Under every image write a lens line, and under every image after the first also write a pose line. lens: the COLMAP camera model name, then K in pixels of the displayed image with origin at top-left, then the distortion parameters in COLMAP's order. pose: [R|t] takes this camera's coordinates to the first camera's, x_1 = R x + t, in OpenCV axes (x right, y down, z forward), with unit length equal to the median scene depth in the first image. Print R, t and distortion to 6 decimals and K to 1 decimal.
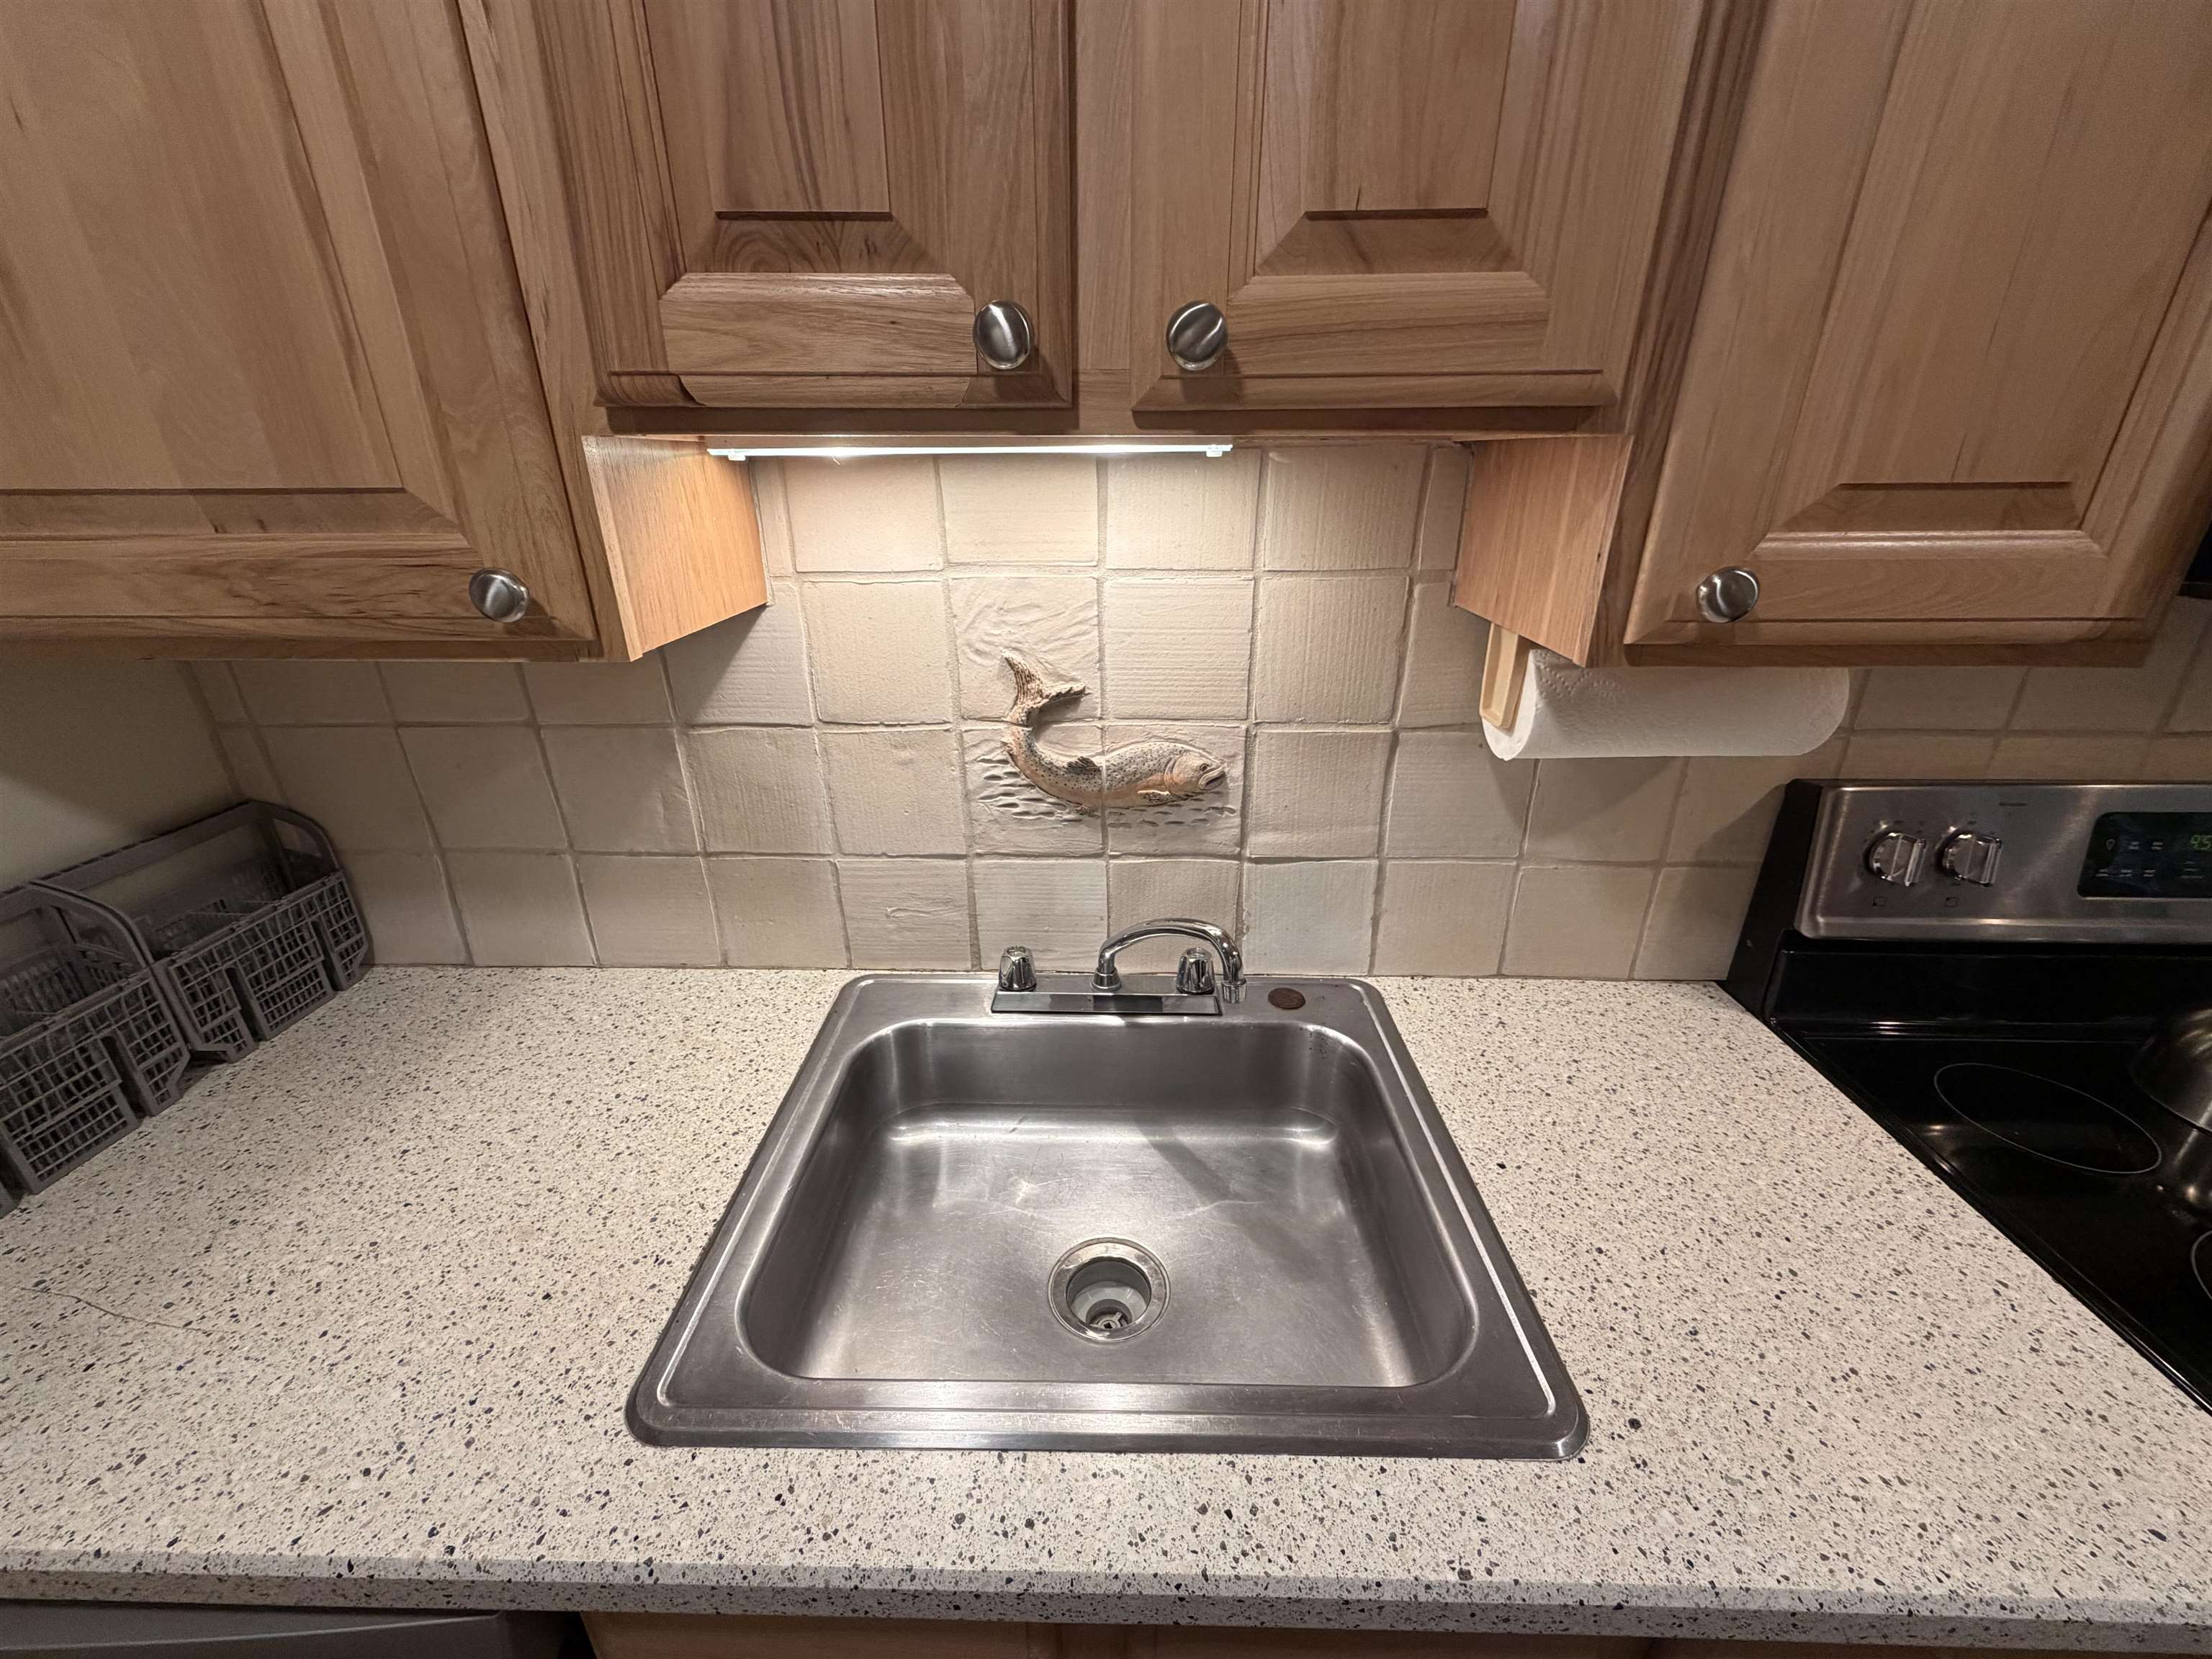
lens RADIAL K [[883.8, 0, 1099.1], [0, 883.8, 830.2], [0, 0, 1]] dist [-0.001156, 0.000222]
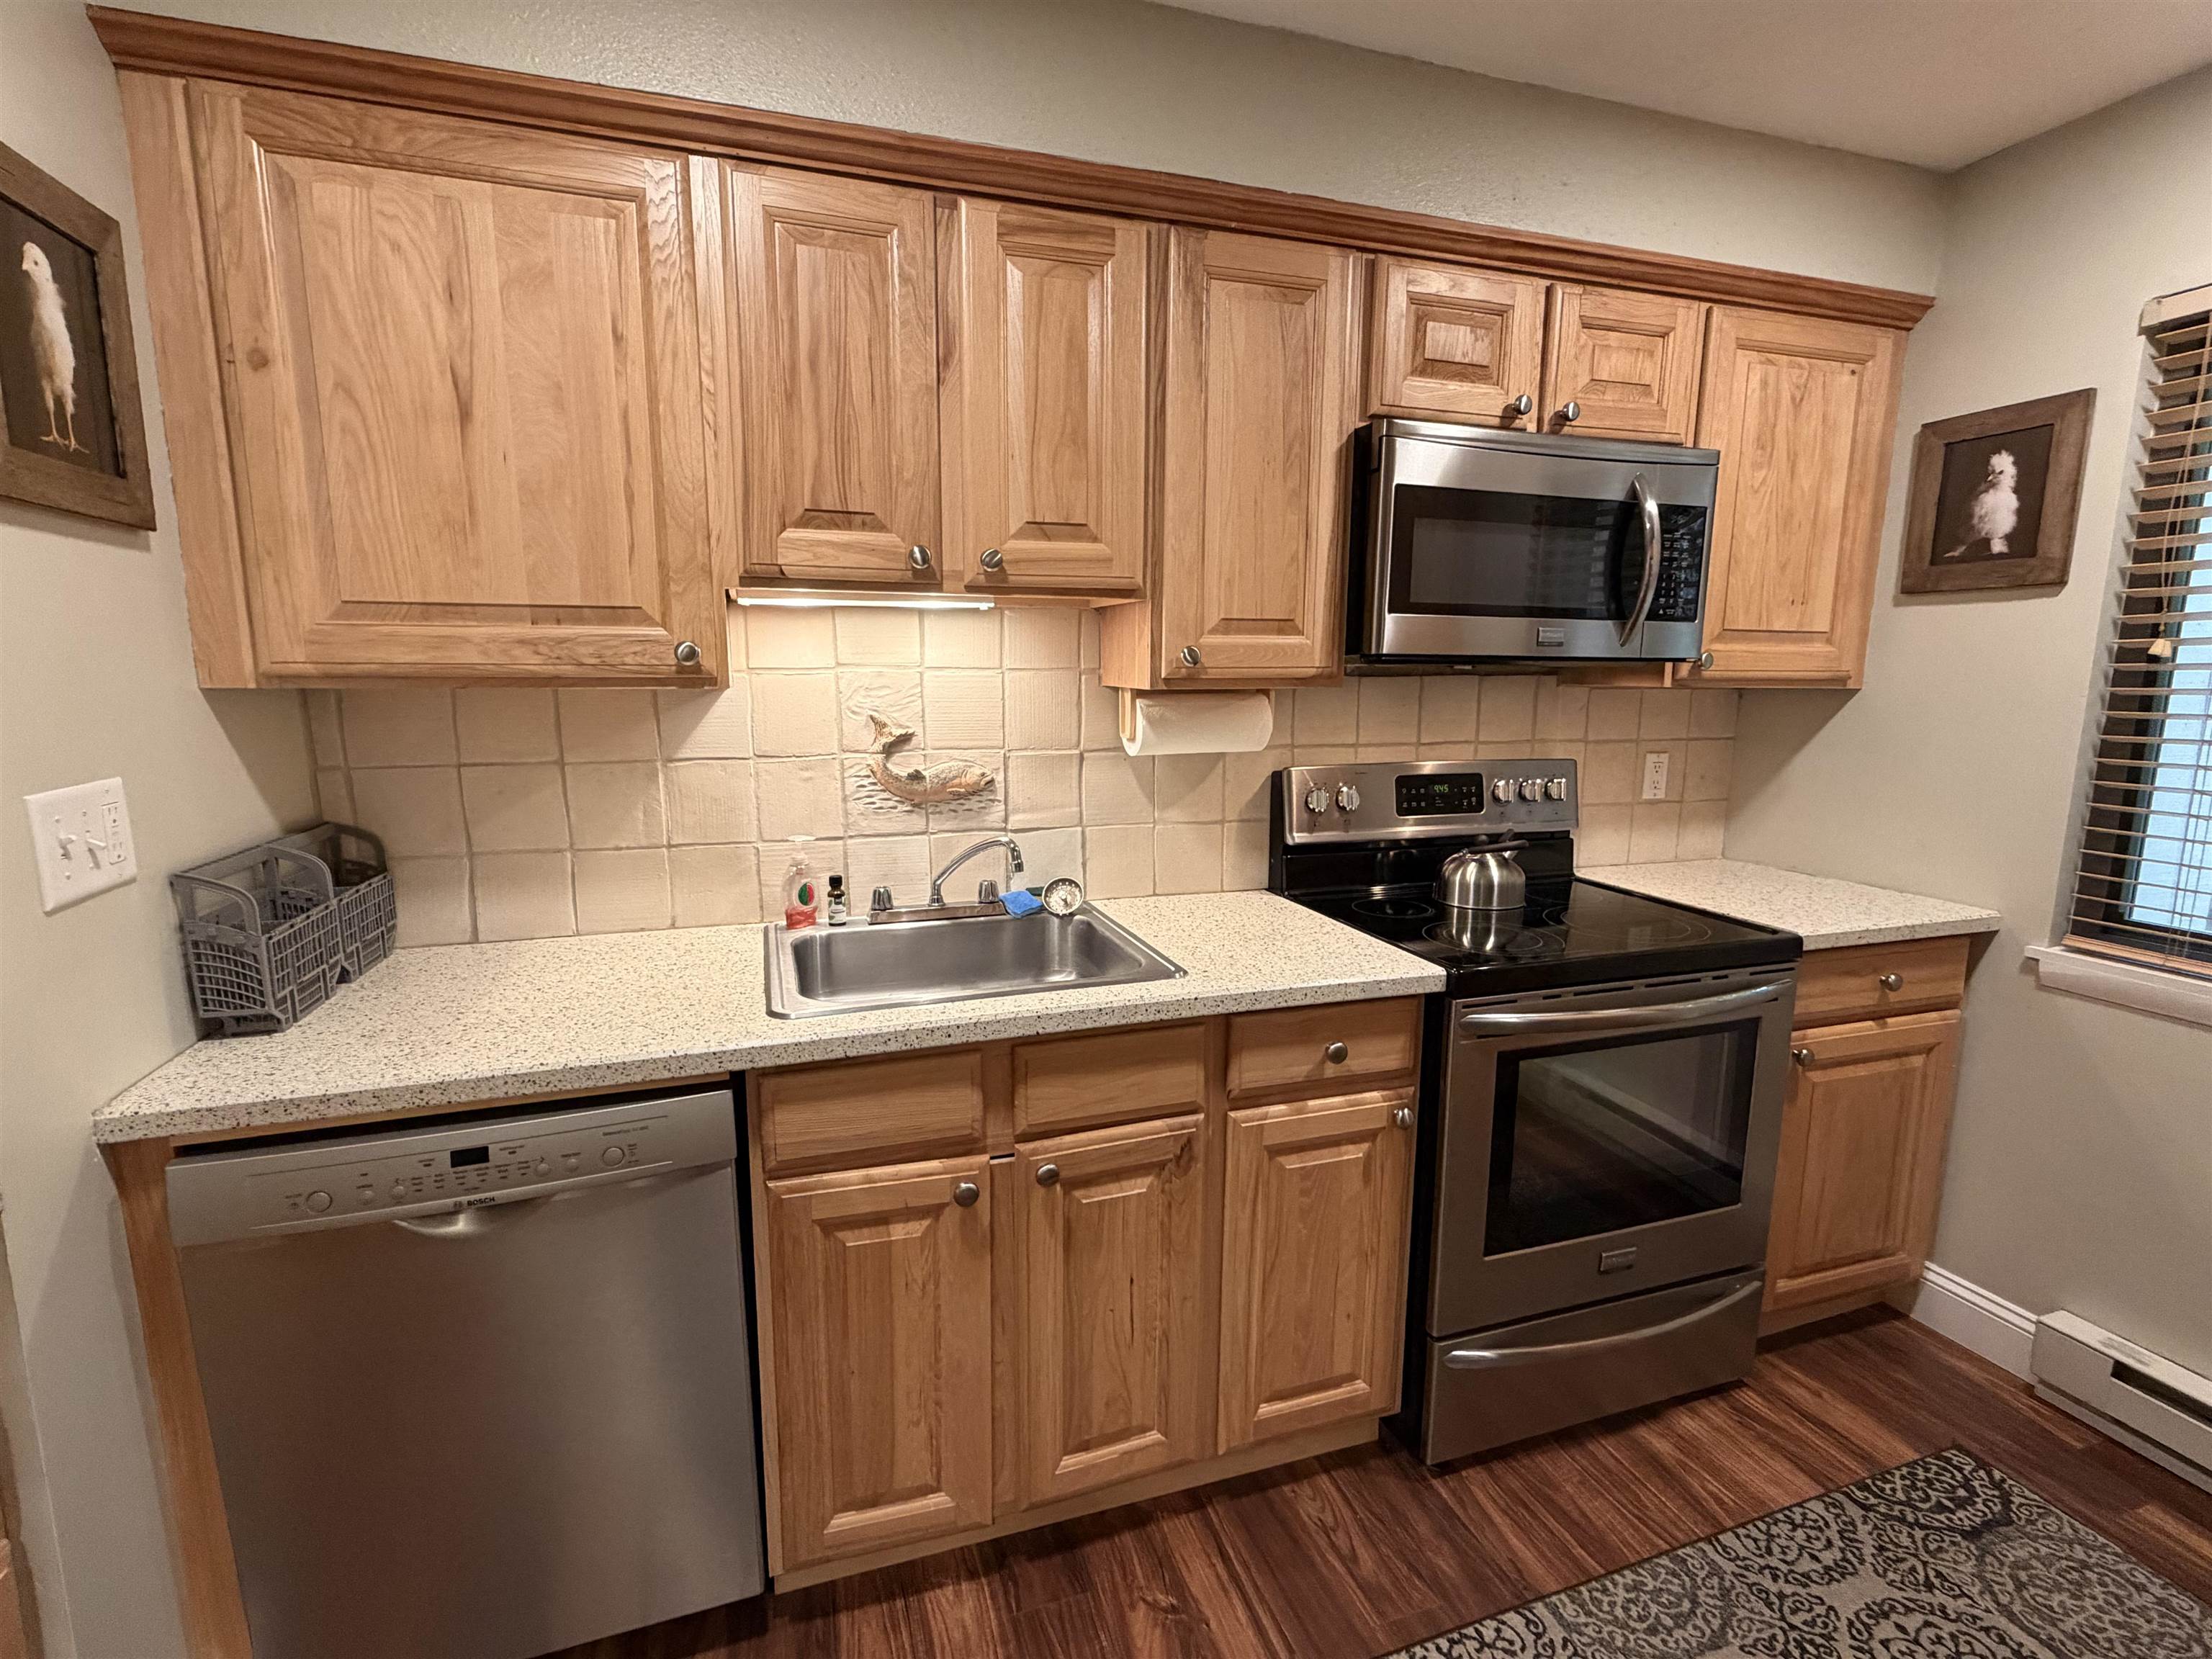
lens RADIAL K [[1025.2, 0, 1101.5], [0, 1025.2, 832.5], [0, 0, 1]] dist [-0.001443, 0.001013]
pose [[0.942675, -0.046308, 0.330482, -0.358400], [0.121990, 0.969603, -0.212105, 0.529587], [-0.310615, 0.240261, 0.919670, -0.991959]]
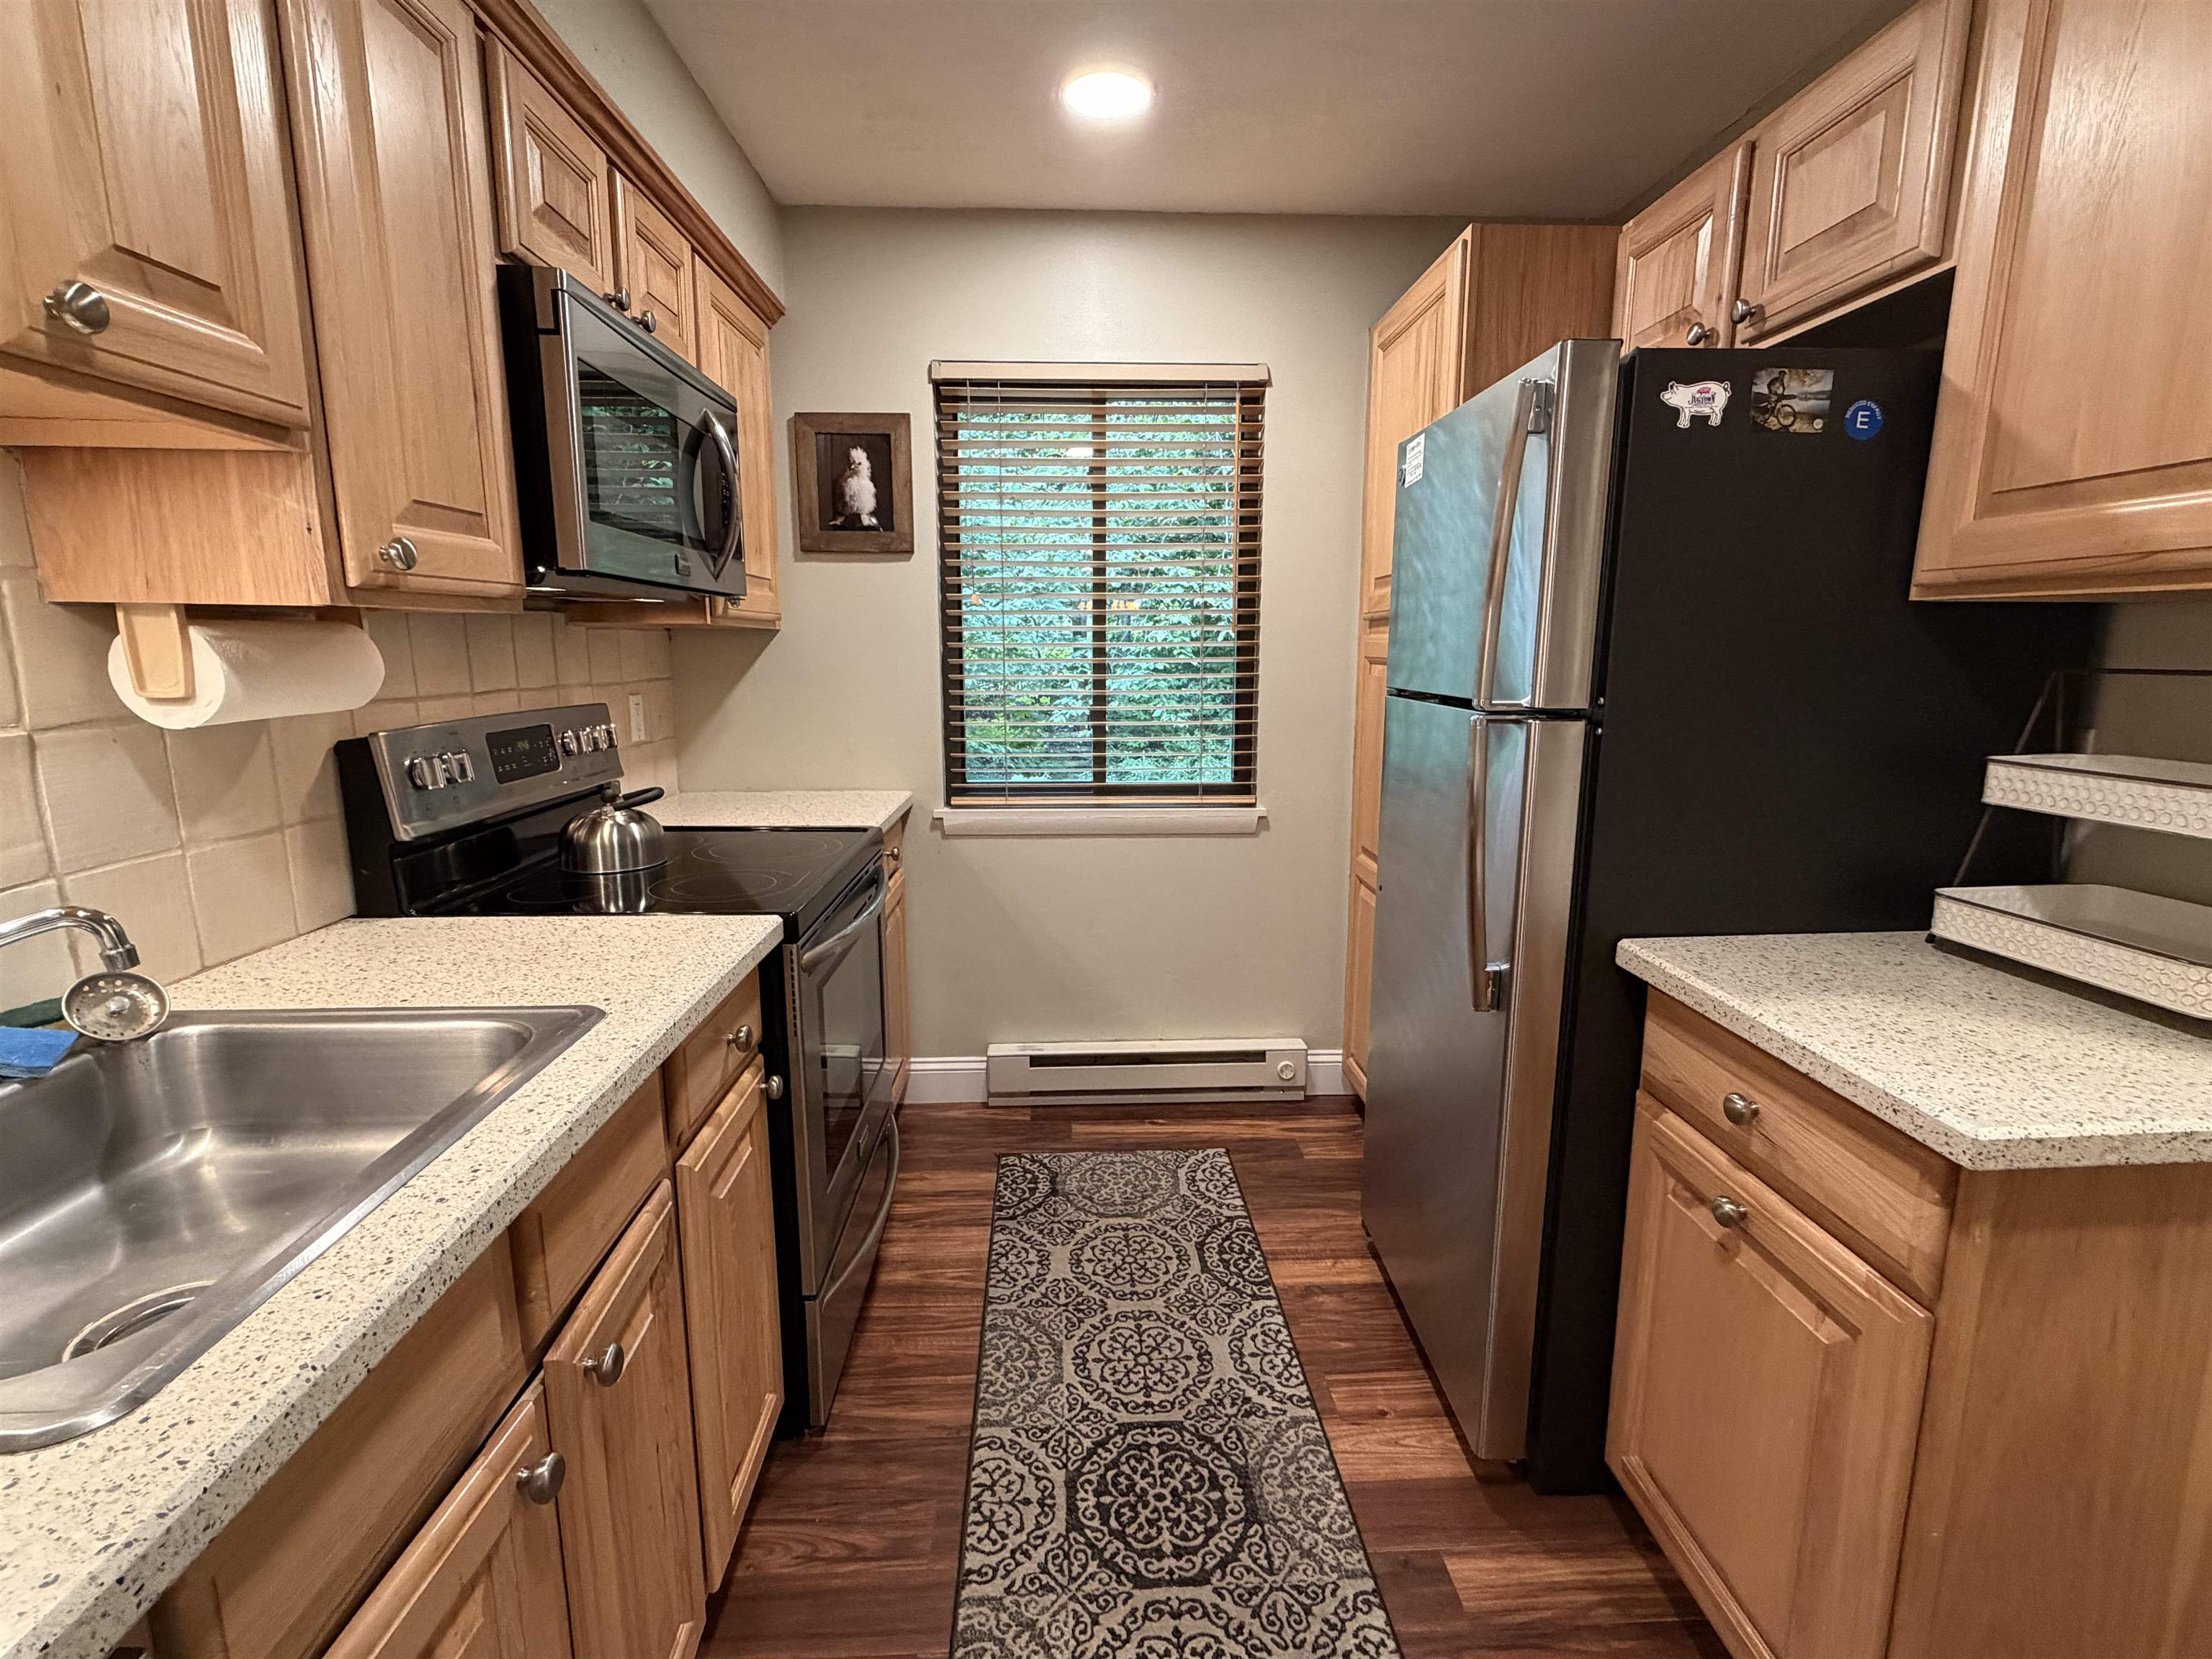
lens RADIAL K [[1025.2, 0, 1106.3], [0, 1025.2, 832.2], [0, 0, 1]] dist [-0.001443, 0.001013]
pose [[-0.064321, -0.178105, 0.981907, -0.859836], [0.377636, 0.906429, 0.189151, 0.218262], [-0.923718, 0.382970, 0.008956, -0.042621]]
